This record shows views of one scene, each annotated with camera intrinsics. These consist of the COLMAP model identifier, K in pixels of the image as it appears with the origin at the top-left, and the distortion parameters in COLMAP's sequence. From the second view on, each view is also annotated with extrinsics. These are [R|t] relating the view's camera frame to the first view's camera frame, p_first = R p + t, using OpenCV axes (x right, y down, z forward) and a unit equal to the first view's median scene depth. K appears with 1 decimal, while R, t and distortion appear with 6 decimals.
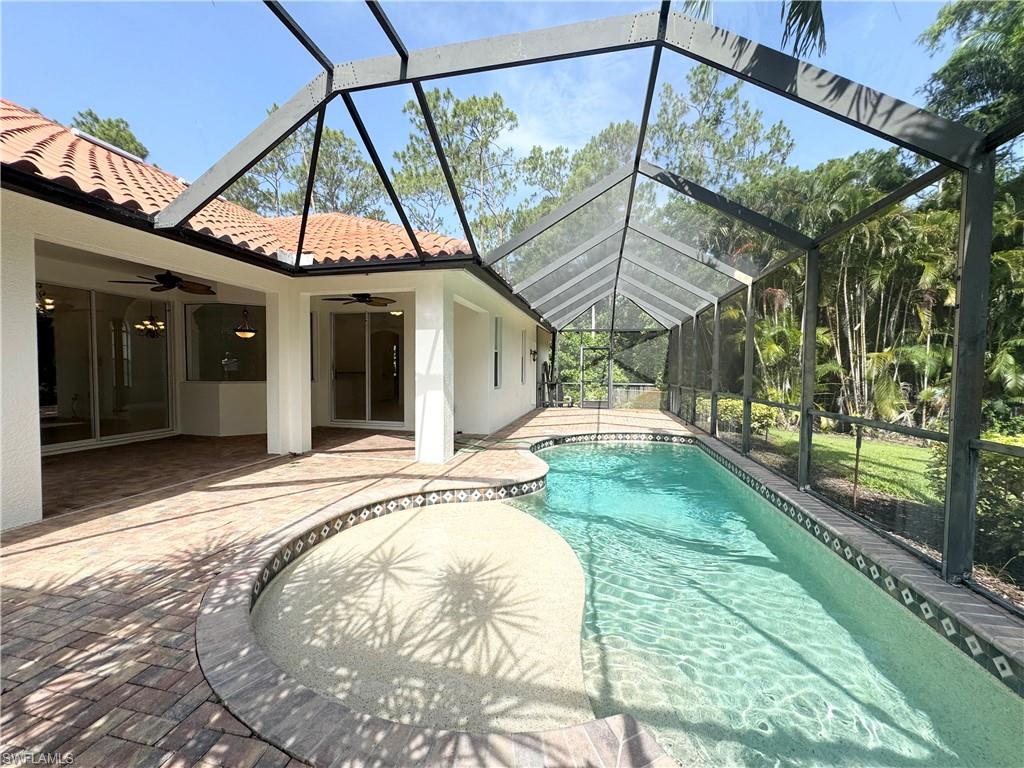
lens RADIAL K [[407.7, 0, 512.6], [0, 407.7, 385.1], [0, 0, 1]] dist [-0.003825, -0.000097]
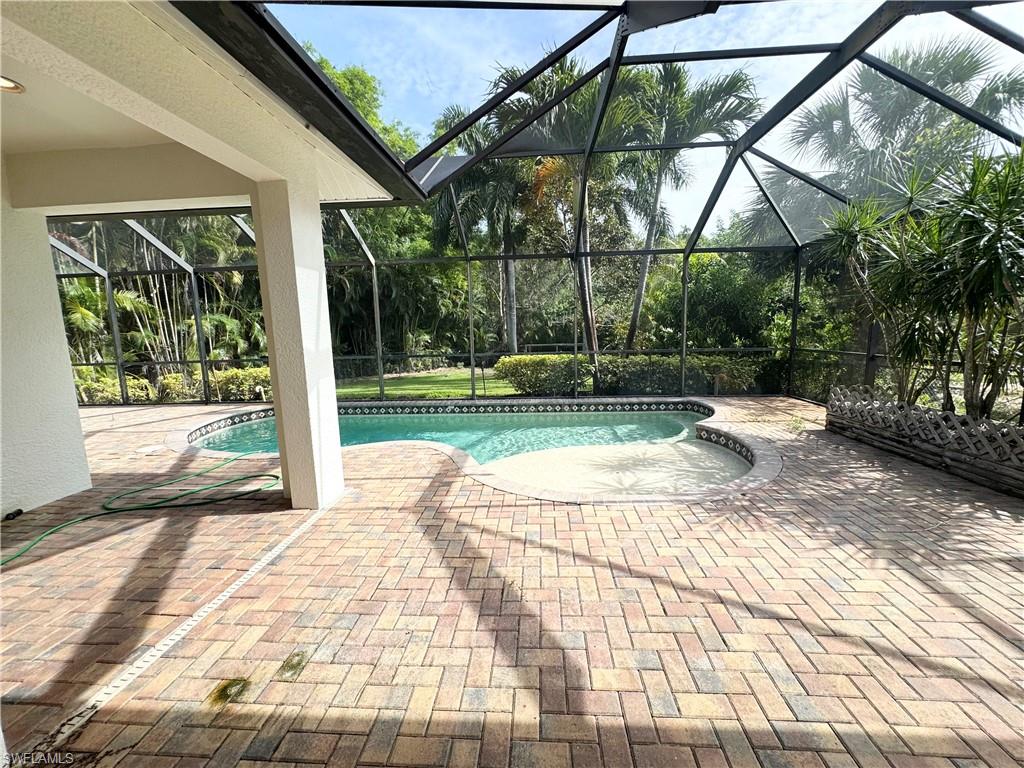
lens RADIAL K [[407.7, 0, 512.6], [0, 407.7, 385.1], [0, 0, 1]] dist [-0.003825, -0.000097]
pose [[-0.145799, -0.139585, 0.979418, -0.972885], [0.061414, 0.986810, 0.149781, -0.057867], [-0.987406, 0.081987, -0.135304, 0.992291]]
